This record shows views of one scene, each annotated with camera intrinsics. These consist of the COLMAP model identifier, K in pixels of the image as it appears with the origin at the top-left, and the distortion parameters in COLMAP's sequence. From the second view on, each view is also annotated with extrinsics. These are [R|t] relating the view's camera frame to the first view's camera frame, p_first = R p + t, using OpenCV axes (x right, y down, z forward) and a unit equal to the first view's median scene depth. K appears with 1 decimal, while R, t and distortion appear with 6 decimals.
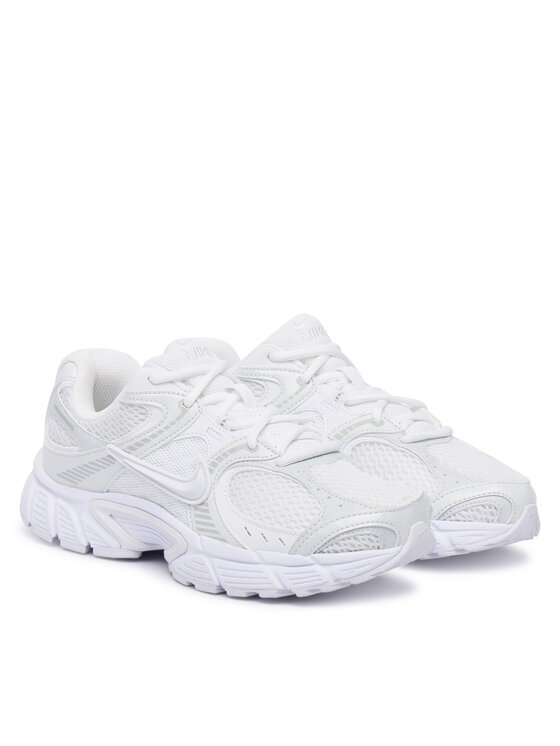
lens RADIAL K [[1776.1, 0, 281.0], [0, 1776.1, 372.4], [0, 0, 1]] dist [0.281550, 0.000000]
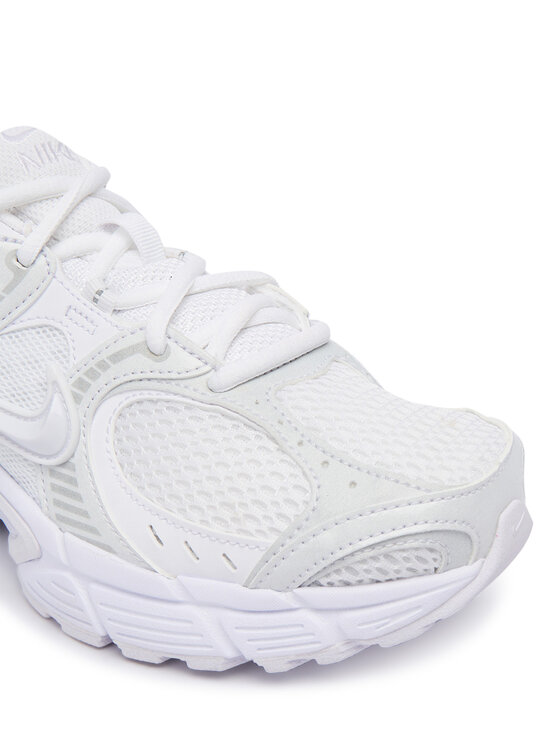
lens RADIAL K [[1027.0, 0, 307.2], [0, 1027.0, 454.9], [0, 0, 1]] dist [-0.055264, 0.000000]
pose [[0.995114, -0.047093, 0.086780, -0.001072], [0.022787, 0.964736, 0.262230, -0.002704], [-0.096069, -0.258971, 0.961095, 0.720234]]
